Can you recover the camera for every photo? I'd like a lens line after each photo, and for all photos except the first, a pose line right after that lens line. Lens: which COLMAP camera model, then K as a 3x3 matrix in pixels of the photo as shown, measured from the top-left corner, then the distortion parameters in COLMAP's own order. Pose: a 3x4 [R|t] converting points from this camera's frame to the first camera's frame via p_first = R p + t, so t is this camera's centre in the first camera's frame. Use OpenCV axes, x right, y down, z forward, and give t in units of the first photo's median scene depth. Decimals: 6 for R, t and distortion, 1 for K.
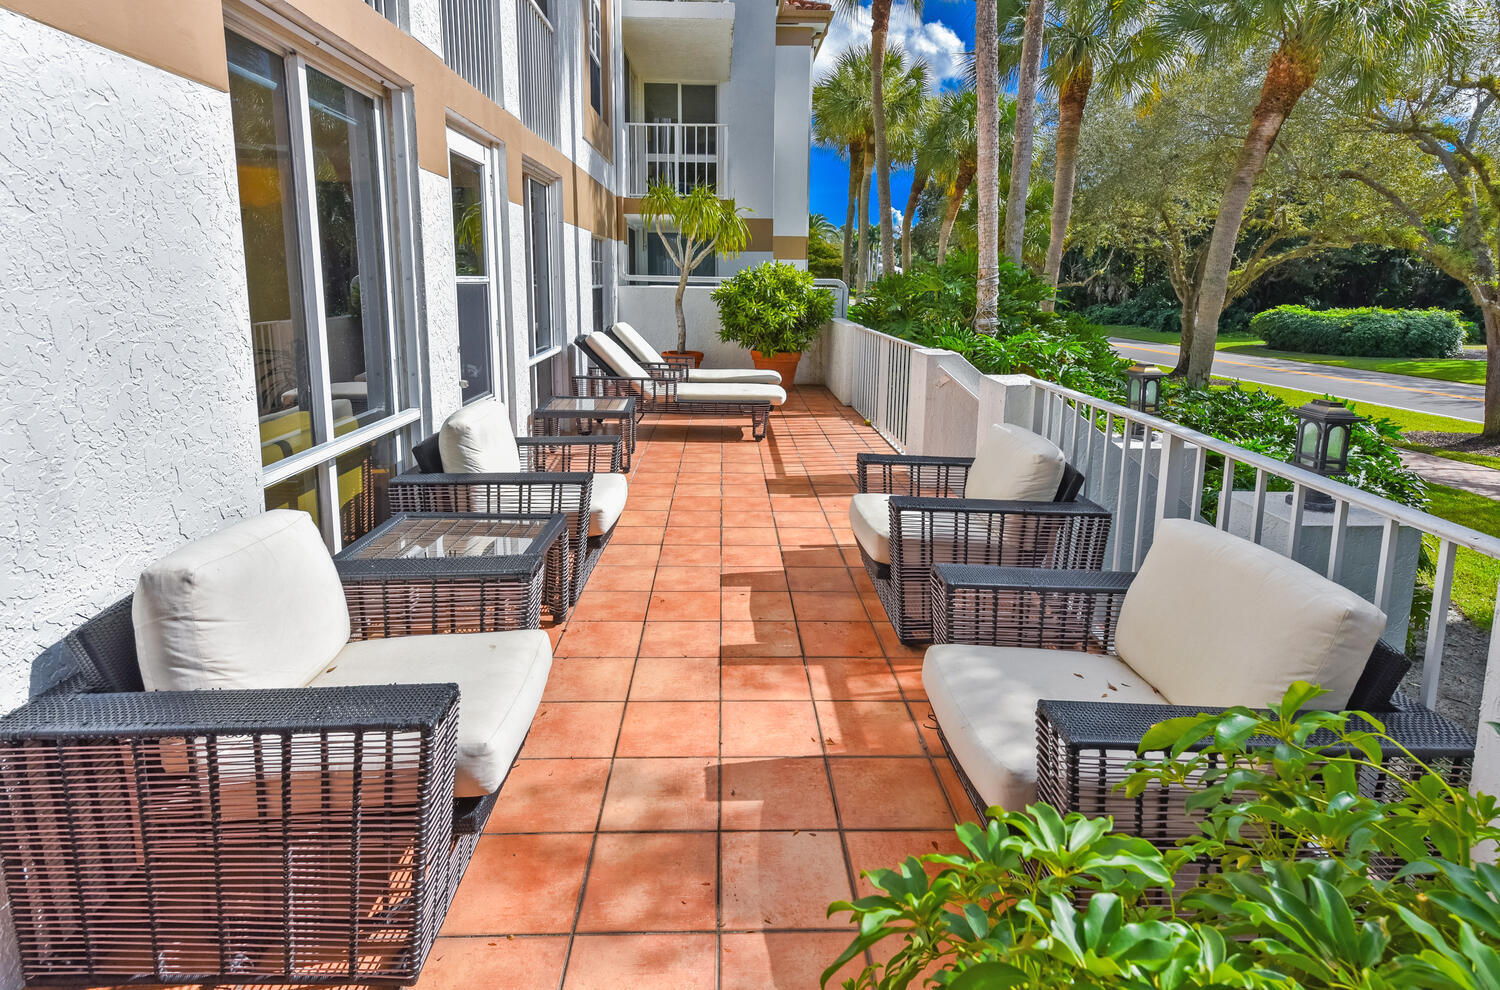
lens RADIAL K [[756.6, 0, 746.7], [0, 756.6, 406.1], [0, 0, 1]] dist [0.002005, 0.000691]
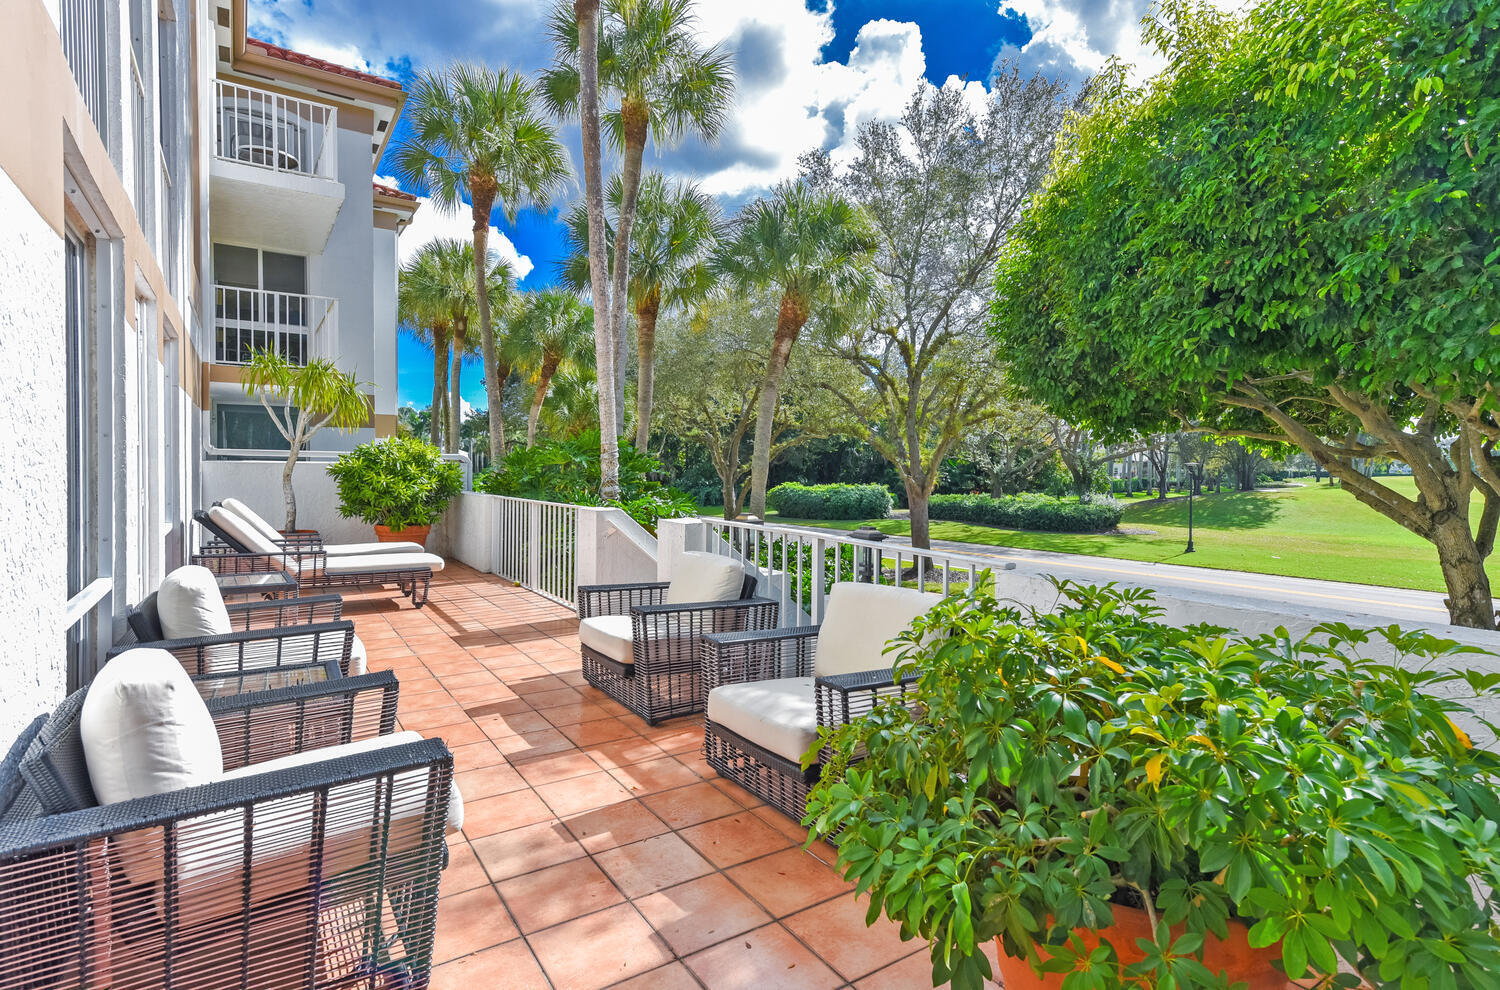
lens RADIAL K [[743.6, 0, 750.0], [0, 743.6, 495.0], [0, 0, 1]] dist [-0.023745, -0.000070]
pose [[0.840446, -0.022183, 0.541441, -0.103978], [0.089089, 0.991223, -0.097675, 0.023337], [-0.534522, 0.130327, 0.835045, -0.057536]]
